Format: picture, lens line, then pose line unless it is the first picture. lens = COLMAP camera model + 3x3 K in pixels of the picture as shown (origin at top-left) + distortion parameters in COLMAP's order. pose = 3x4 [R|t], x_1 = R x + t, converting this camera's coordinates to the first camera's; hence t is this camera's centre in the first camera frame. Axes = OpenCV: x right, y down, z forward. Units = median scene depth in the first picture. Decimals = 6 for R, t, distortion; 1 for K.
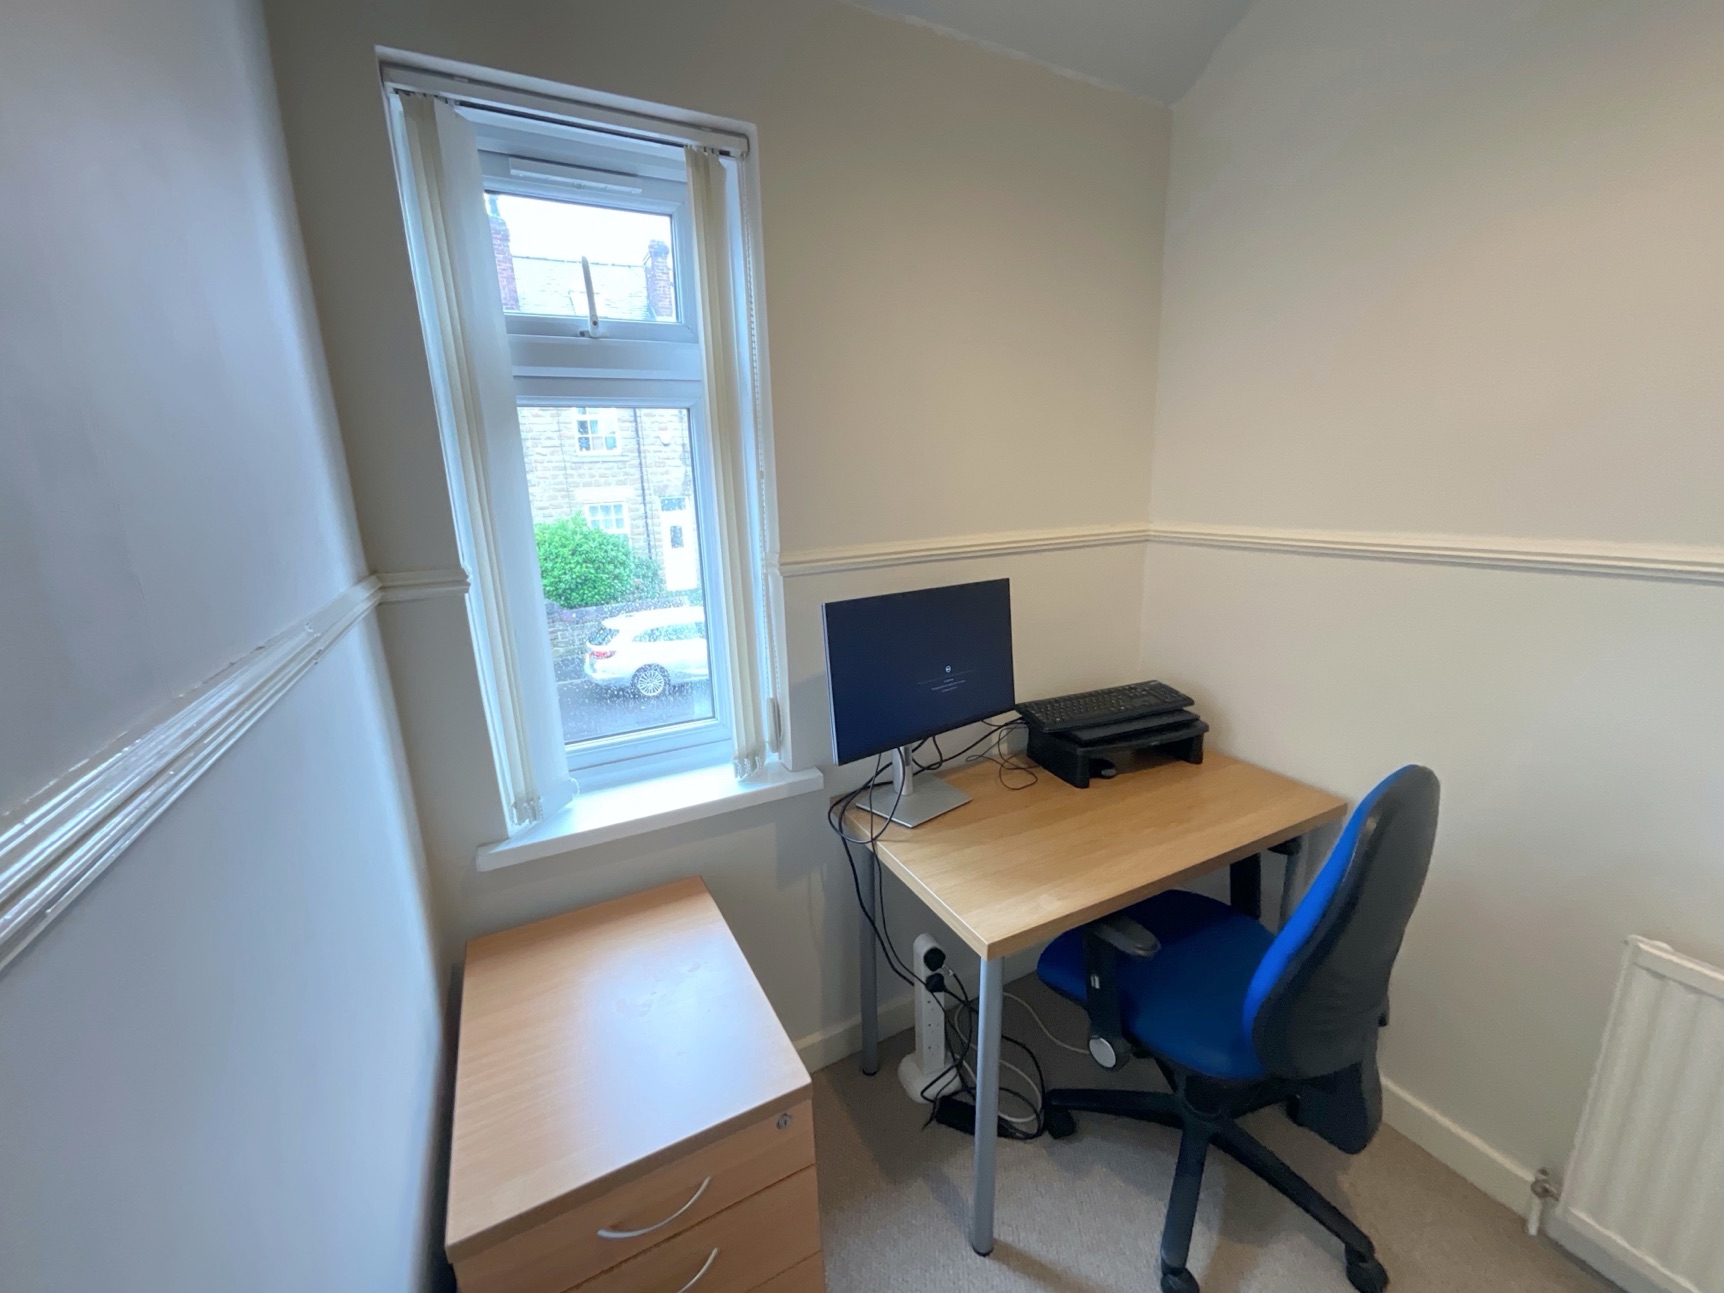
lens RADIAL K [[698.0, 0, 857.1], [0, 698.0, 651.2], [0, 0, 1]] dist [-0.001979, 0.001807]
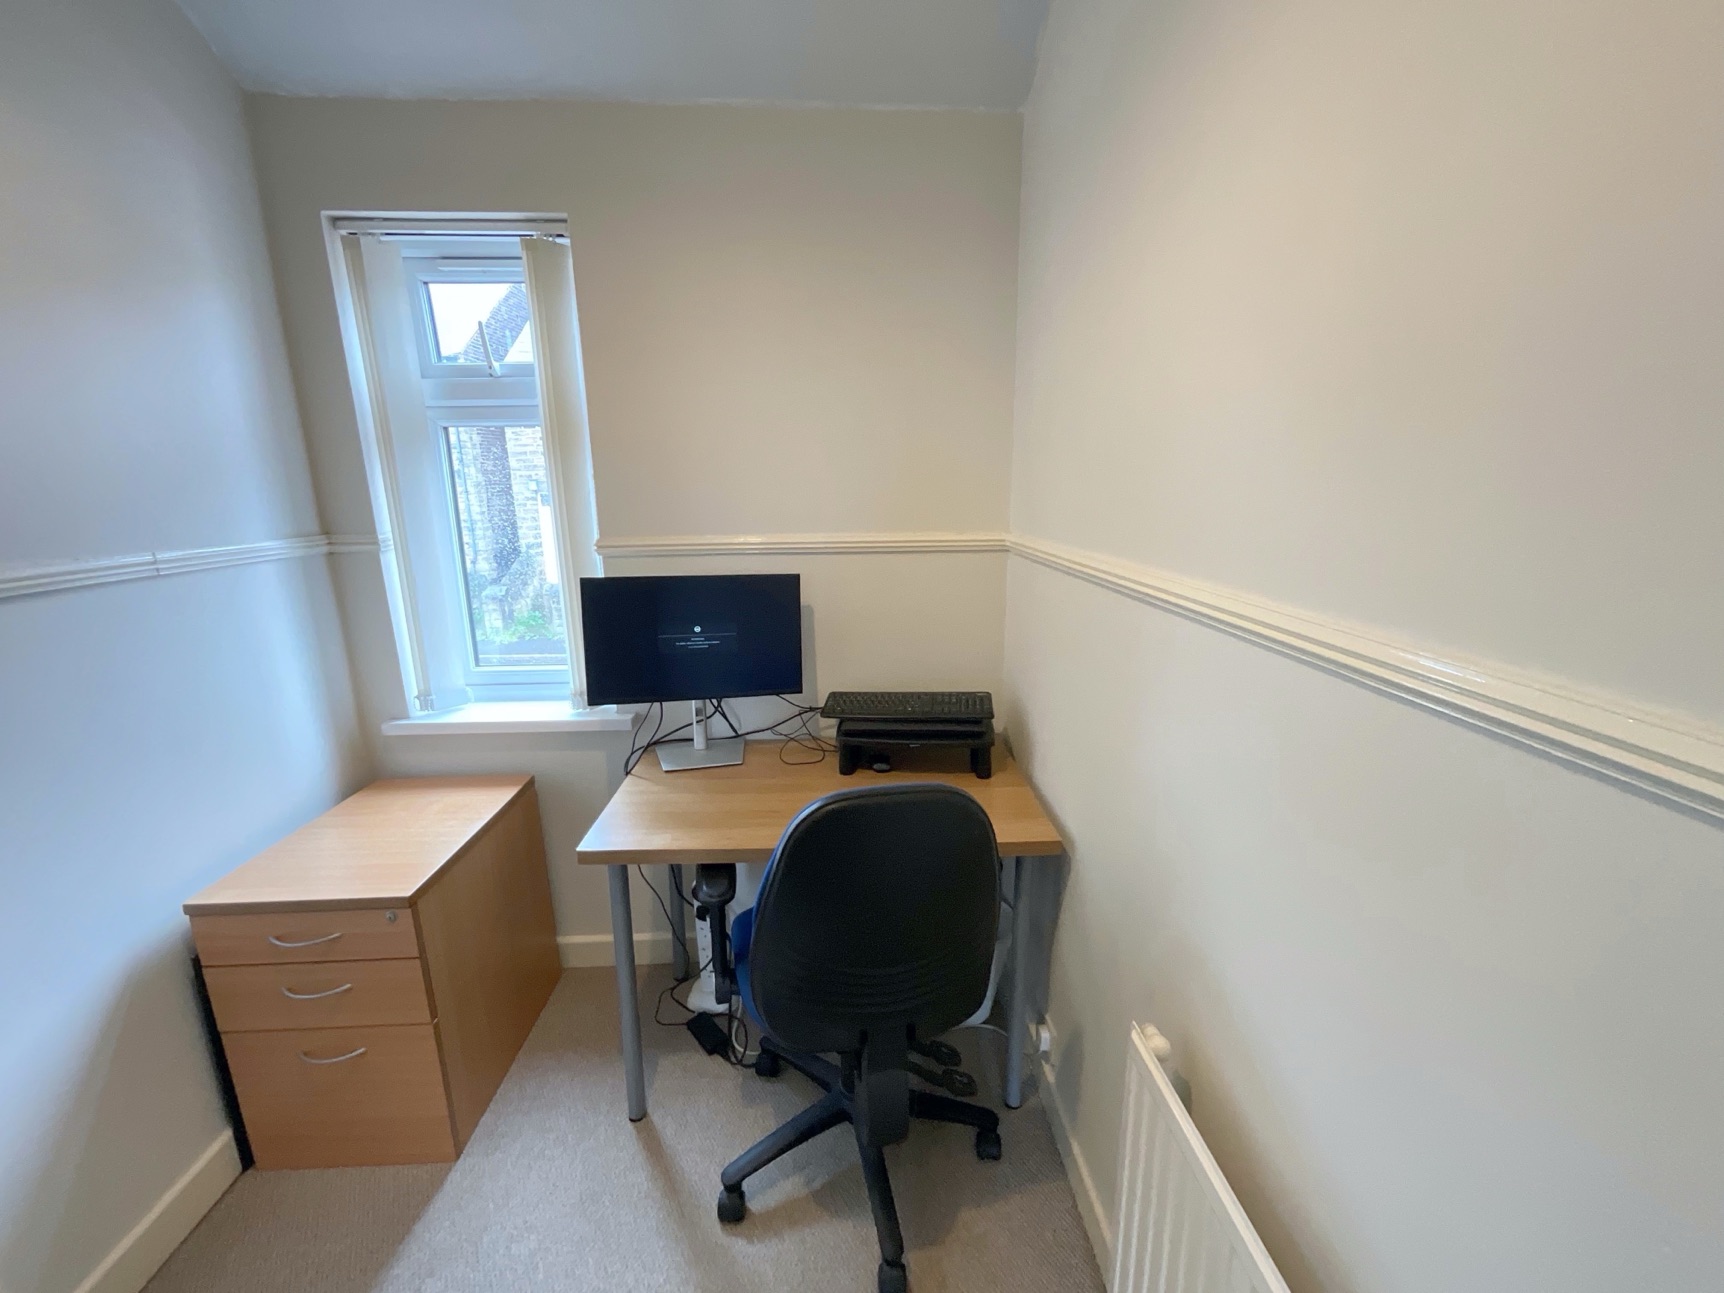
lens RADIAL K [[698.0, 0, 862.7], [0, 698.0, 648.1], [0, 0, 1]] dist [-0.001979, 0.001807]
pose [[0.904049, 0.123986, -0.409052, 0.930060], [-0.120709, 0.992108, 0.033932, -0.045243], [0.410031, 0.018700, 0.911880, 0.035247]]
